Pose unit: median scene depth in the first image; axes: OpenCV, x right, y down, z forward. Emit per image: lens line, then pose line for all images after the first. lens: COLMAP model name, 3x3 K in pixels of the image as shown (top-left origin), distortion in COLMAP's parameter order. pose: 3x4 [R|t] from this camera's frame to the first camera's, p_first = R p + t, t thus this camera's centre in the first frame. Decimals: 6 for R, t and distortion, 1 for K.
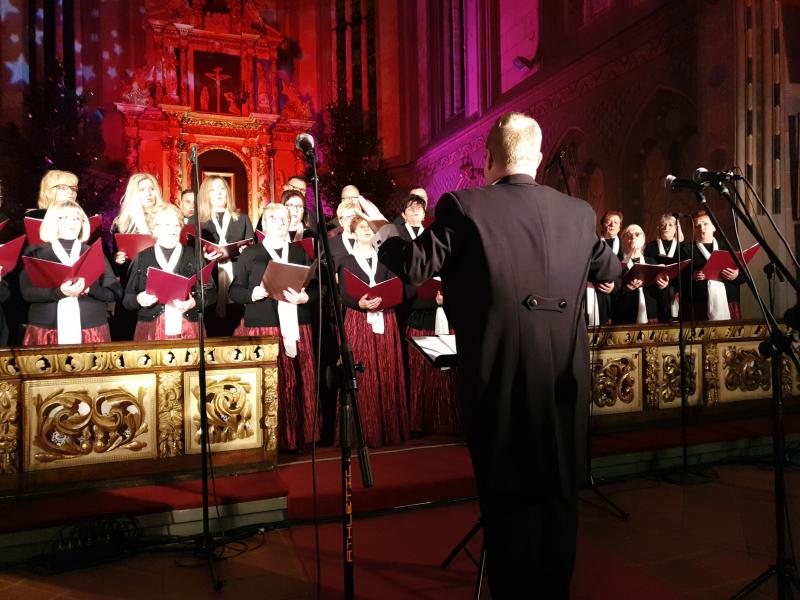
lens RADIAL K [[624.4, 0, 405.1], [0, 624.4, 298.1], [0, 0, 1]] dist [0.023692, -0.011240]
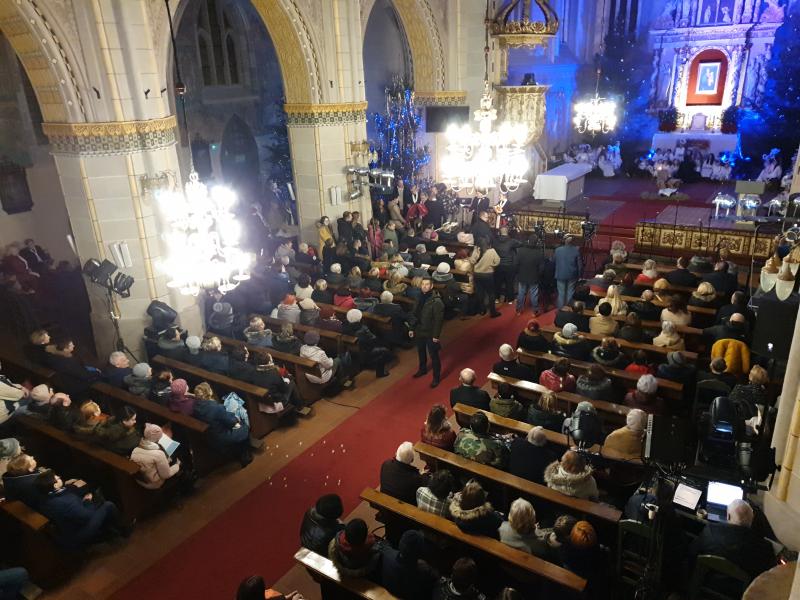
lens RADIAL K [[624.4, 0, 390.6], [0, 624.4, 315.1], [0, 0, 1]] dist [0.023692, -0.011240]
pose [[0.587874, 0.295810, -0.752928, 1.066686], [0.032014, 0.921508, 0.387038, -0.441827], [0.808319, -0.251633, 0.532261, -1.151488]]
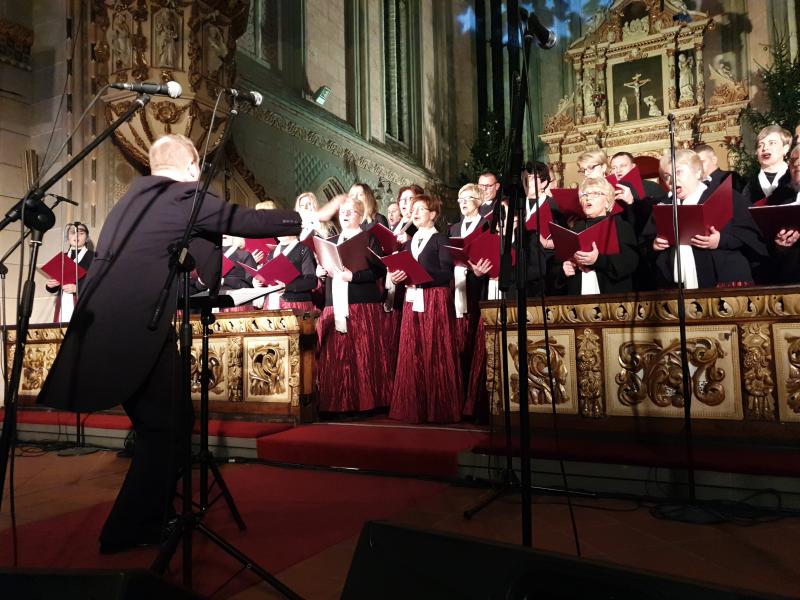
lens RADIAL K [[624.4, 0, 401.5], [0, 624.4, 300.9], [0, 0, 1]] dist [0.023692, -0.011240]
pose [[0.660191, -0.040800, -0.749989, 0.307799], [0.014476, 0.999029, -0.041604, 0.036954], [0.750958, 0.016610, 0.660141, 0.141530]]
